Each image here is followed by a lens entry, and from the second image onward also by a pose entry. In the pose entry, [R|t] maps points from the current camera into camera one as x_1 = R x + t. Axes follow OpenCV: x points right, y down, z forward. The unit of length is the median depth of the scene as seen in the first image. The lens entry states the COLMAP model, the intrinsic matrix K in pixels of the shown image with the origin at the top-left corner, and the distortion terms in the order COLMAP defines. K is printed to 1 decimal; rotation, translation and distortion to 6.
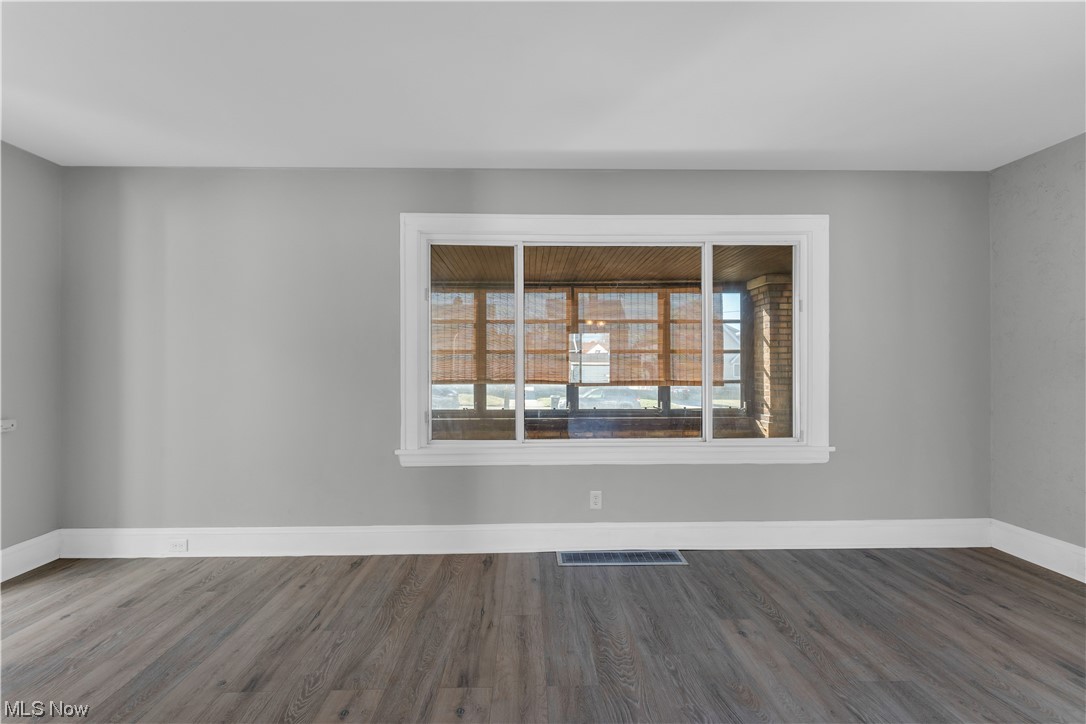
lens RADIAL K [[437.0, 0, 536.7], [0, 437.0, 365.3], [0, 0, 1]] dist [0.001326, -0.000054]
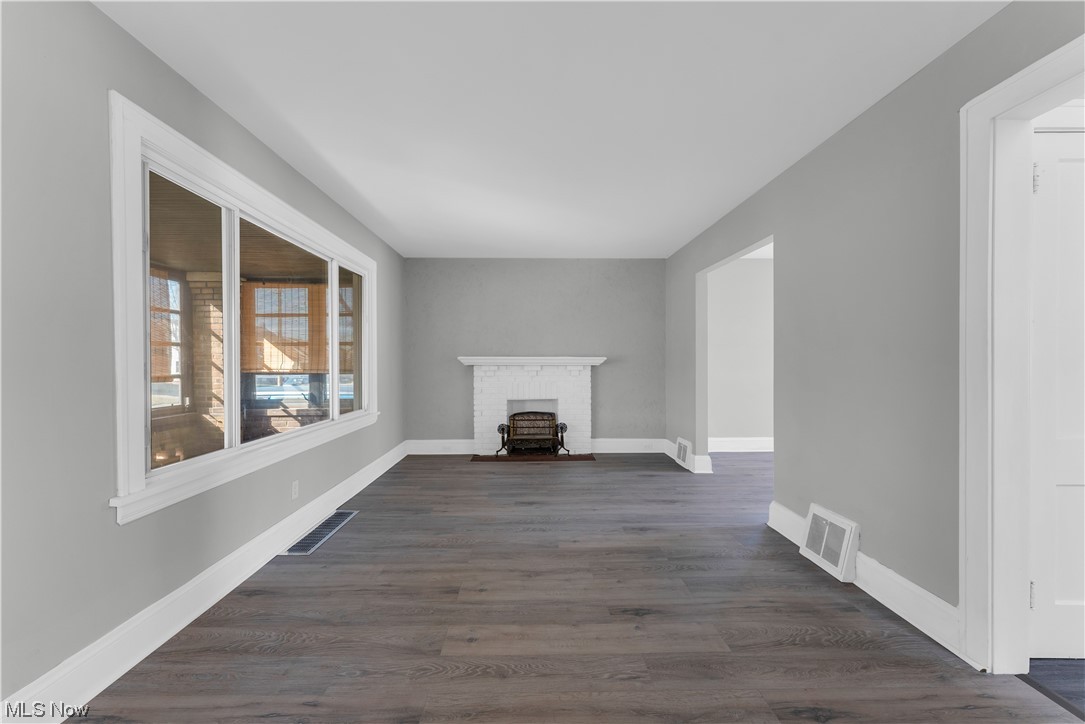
lens RADIAL K [[436.6, 0, 536.2], [0, 436.6, 359.7], [0, 0, 1]] dist [0.001326, -0.000054]
pose [[0.005136, 0.007068, 0.999962, -1.023950], [-0.001564, 0.999974, -0.007060, 0.013316], [-0.999986, -0.001527, 0.005147, 0.500179]]
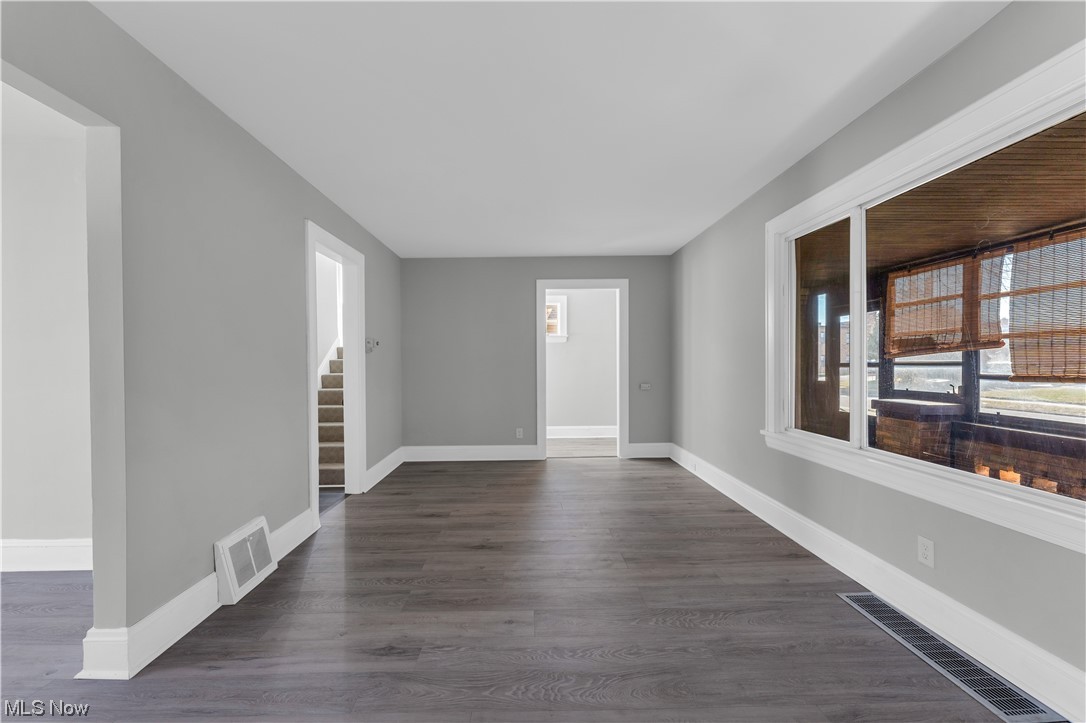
lens RADIAL K [[437.0, 0, 536.4], [0, 437.0, 367.5], [0, 0, 1]] dist [0.001326, -0.000054]
pose [[0.003101, 0.017380, -0.999844, 0.939068], [0.009185, 0.999806, 0.017408, 0.003491], [0.999953, -0.009238, 0.002941, 0.452930]]
